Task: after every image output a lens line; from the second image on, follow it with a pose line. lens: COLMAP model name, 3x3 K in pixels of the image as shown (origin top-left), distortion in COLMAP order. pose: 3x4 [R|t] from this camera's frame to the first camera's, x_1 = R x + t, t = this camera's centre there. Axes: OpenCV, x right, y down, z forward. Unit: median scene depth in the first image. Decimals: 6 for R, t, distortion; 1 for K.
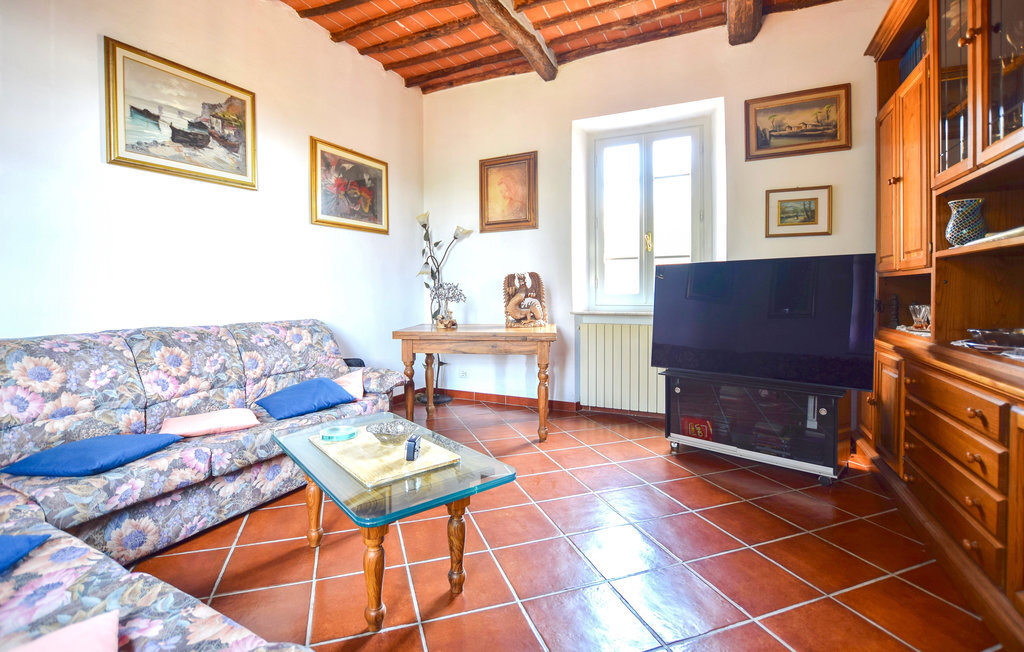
lens RADIAL K [[469.7, 0, 511.1], [0, 469.7, 315.2], [0, 0, 1]] dist [-0.028869, -0.000098]
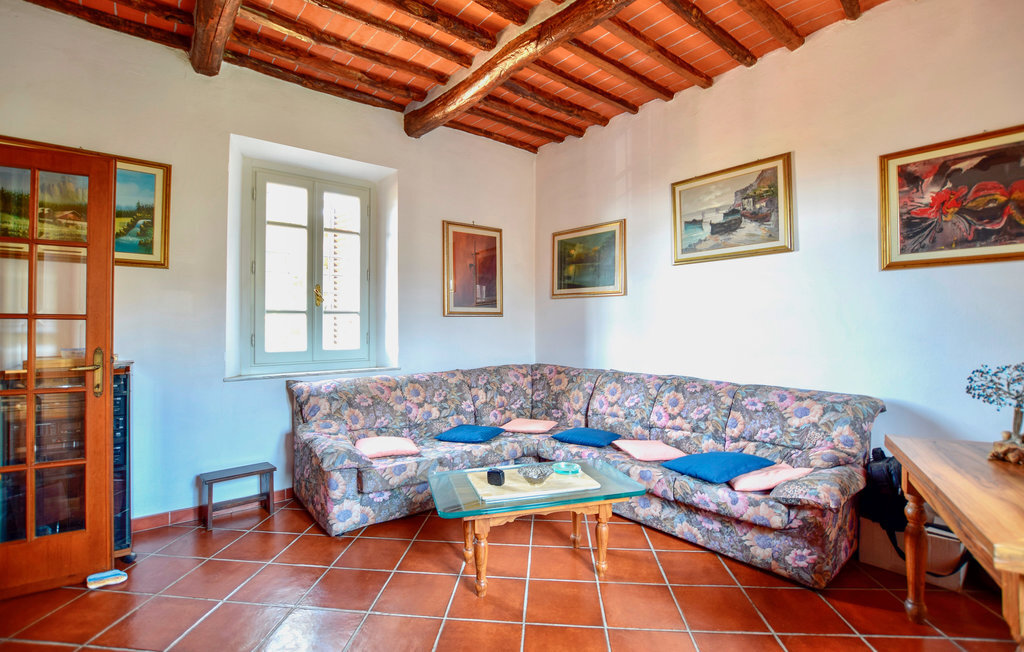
lens RADIAL K [[478.9, 0, 512.0], [0, 478.9, 326.0], [0, 0, 1]] dist [-0.003706, -0.000434]
pose [[-0.418406, 0.014071, -0.908151, 0.681824], [-0.041554, 0.998536, 0.034617, -0.141001], [0.907309, 0.052221, -0.417209, 1.020317]]
